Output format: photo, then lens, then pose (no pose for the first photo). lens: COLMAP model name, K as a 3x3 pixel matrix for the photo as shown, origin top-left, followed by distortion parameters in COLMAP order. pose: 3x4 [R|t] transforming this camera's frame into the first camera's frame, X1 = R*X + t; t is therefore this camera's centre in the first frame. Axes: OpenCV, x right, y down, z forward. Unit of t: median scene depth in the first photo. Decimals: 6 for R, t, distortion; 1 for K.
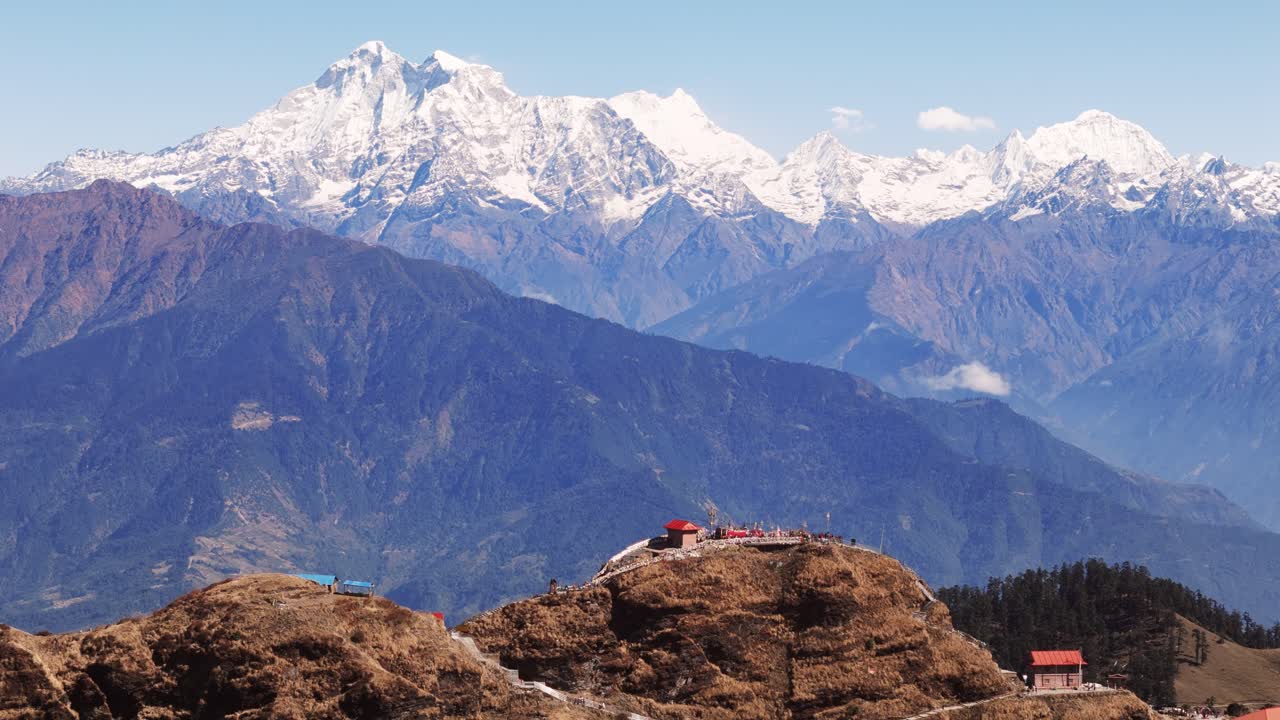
lens RADIAL K [[2707.0, 0, 640.0], [0, 2707.0, 360.0], [0, 0, 1]] dist [-0.214283, 1.025276]
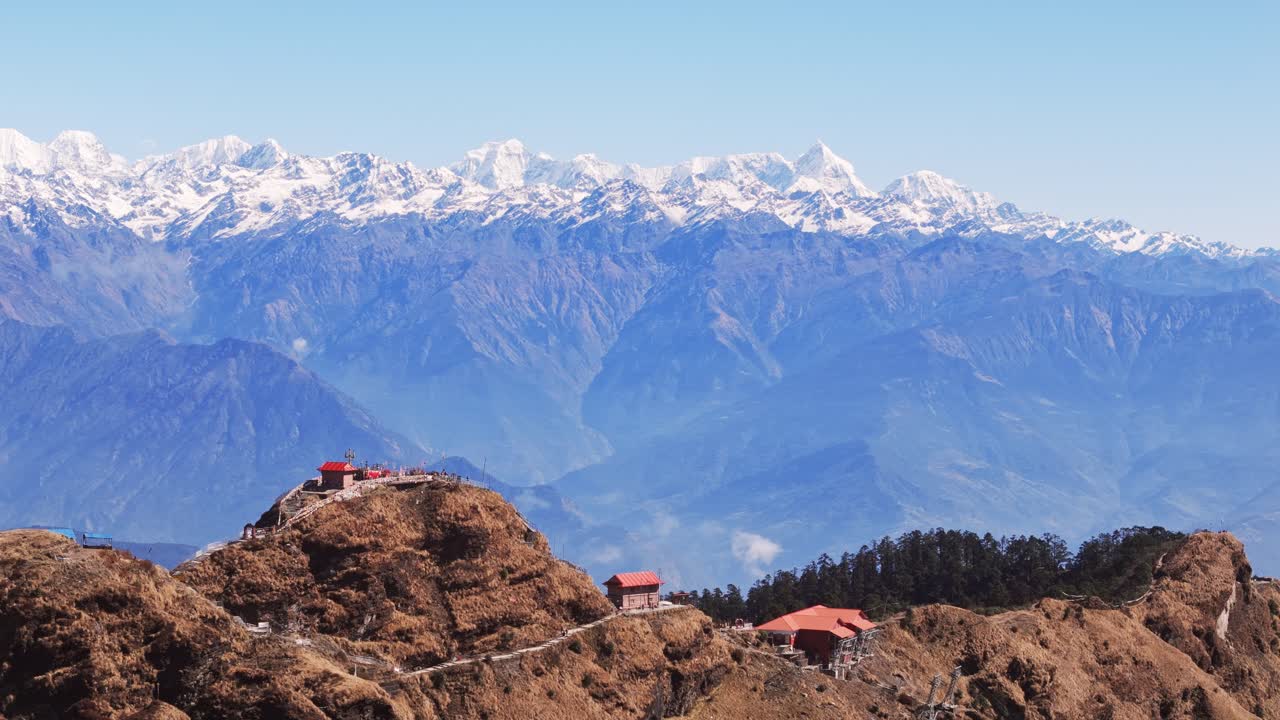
lens RADIAL K [[2707.0, 0, 640.0], [0, 2707.0, 360.0], [0, 0, 1]] dist [-0.214283, 1.025276]
pose [[0.880559, -0.026729, 0.473182, -0.360110], [0.026820, 0.999619, 0.006555, 0.017542], [-0.473177, 0.006919, 0.880940, 0.057375]]
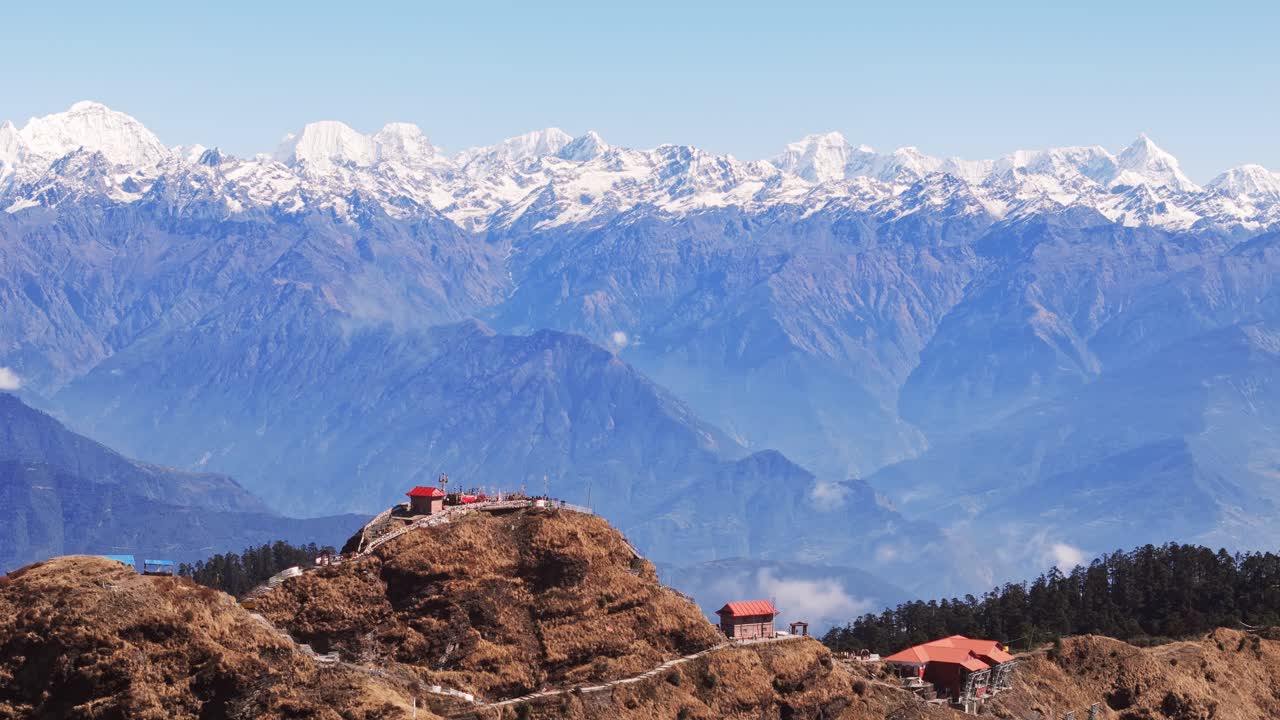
lens RADIAL K [[2707.0, 0, 640.0], [0, 2707.0, 360.0], [0, 0, 1]] dist [-0.214283, 1.025276]
pose [[0.930489, -0.020204, 0.365762, -0.272530], [0.019128, 0.999795, 0.006564, 0.007650], [-0.365820, 0.000889, 0.930685, 0.047998]]
